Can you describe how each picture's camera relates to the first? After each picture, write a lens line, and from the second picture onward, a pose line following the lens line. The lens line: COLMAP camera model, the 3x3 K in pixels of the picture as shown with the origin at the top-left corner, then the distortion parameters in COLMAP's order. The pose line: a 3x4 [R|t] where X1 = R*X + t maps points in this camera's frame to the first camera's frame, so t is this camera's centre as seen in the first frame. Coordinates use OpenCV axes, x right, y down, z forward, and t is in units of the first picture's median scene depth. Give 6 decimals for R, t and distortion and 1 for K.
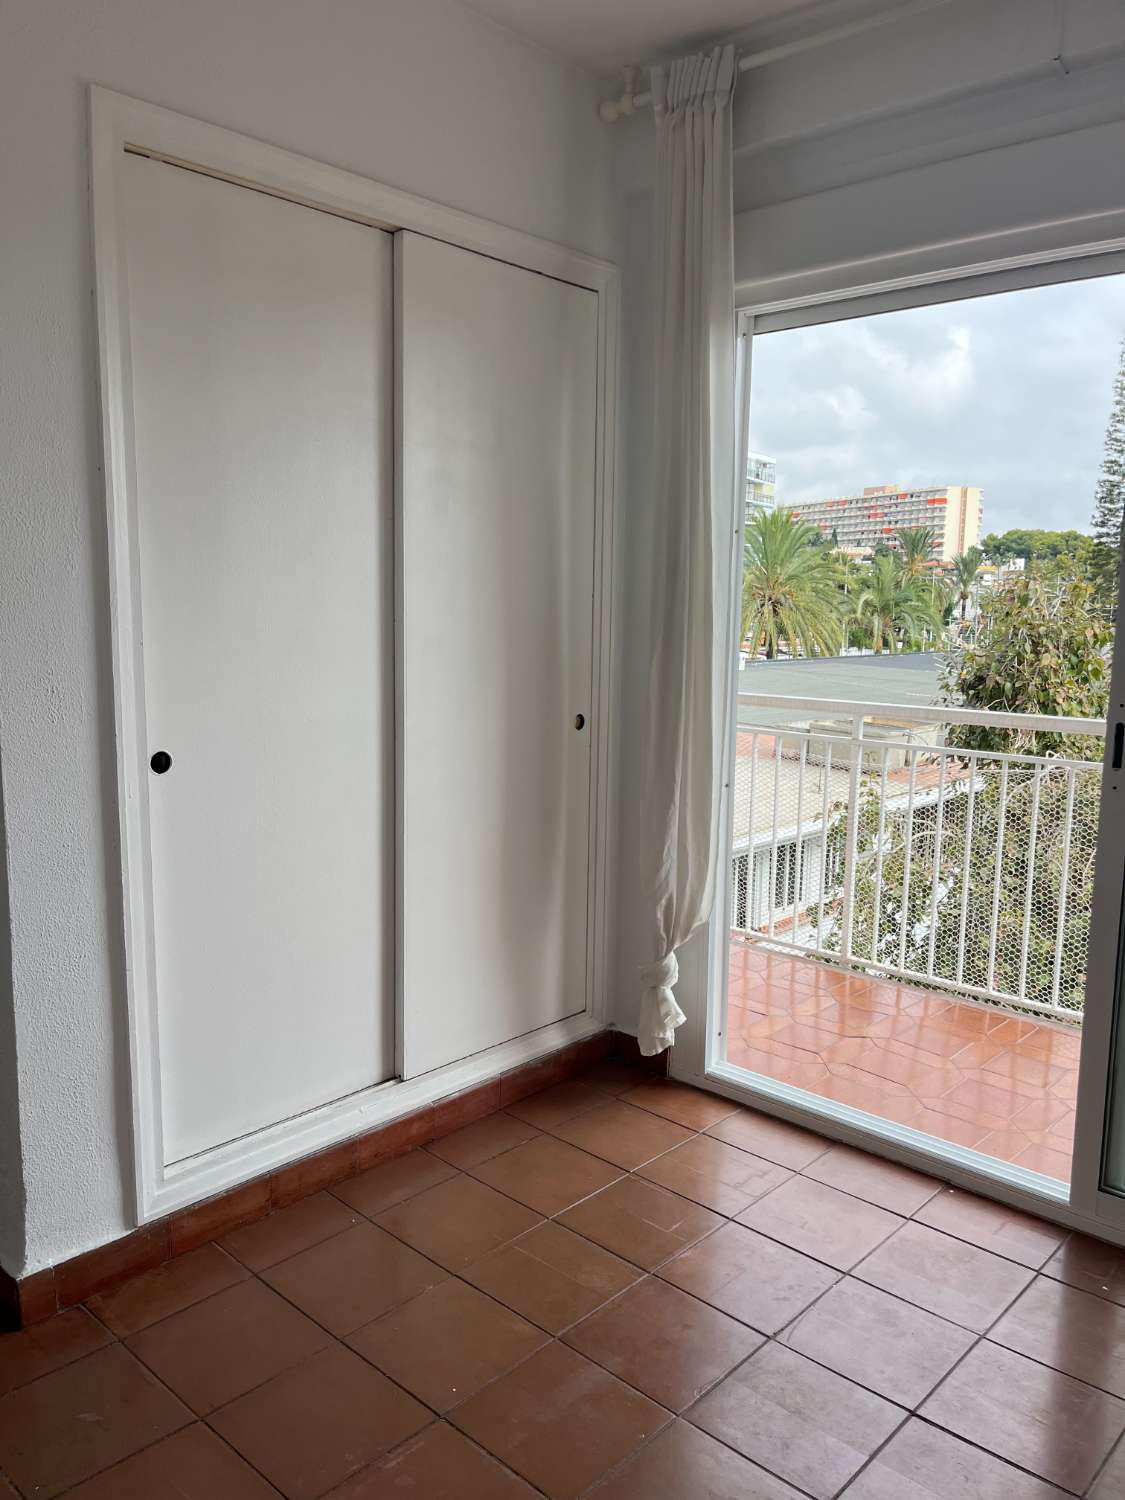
lens RADIAL K [[1126.0, 0, 562.3], [0, 1126.0, 752.5], [0, 0, 1]] dist [0.029733, -0.045328]
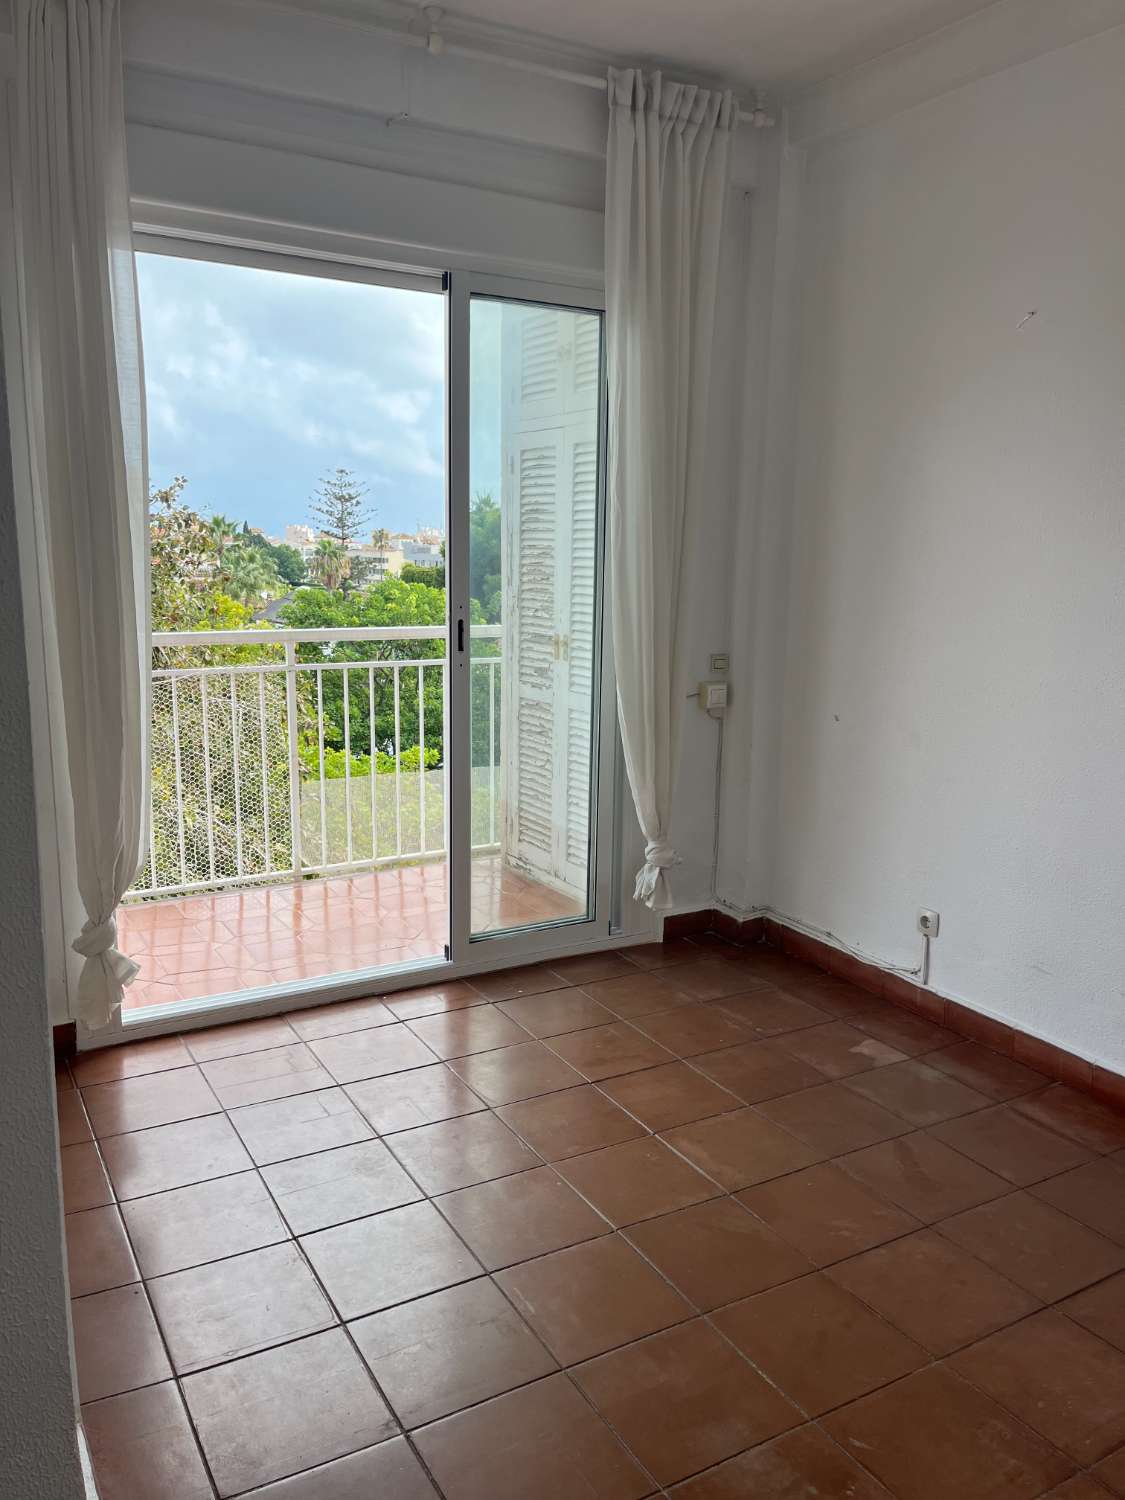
lens RADIAL K [[1126.0, 0, 561.4], [0, 1126.0, 745.8], [0, 0, 1]] dist [0.029733, -0.045328]
pose [[0.296180, -0.180313, 0.937958, -0.724372], [0.126856, 0.980745, 0.148481, -0.051433], [-0.946671, 0.075008, 0.313350, 0.388331]]
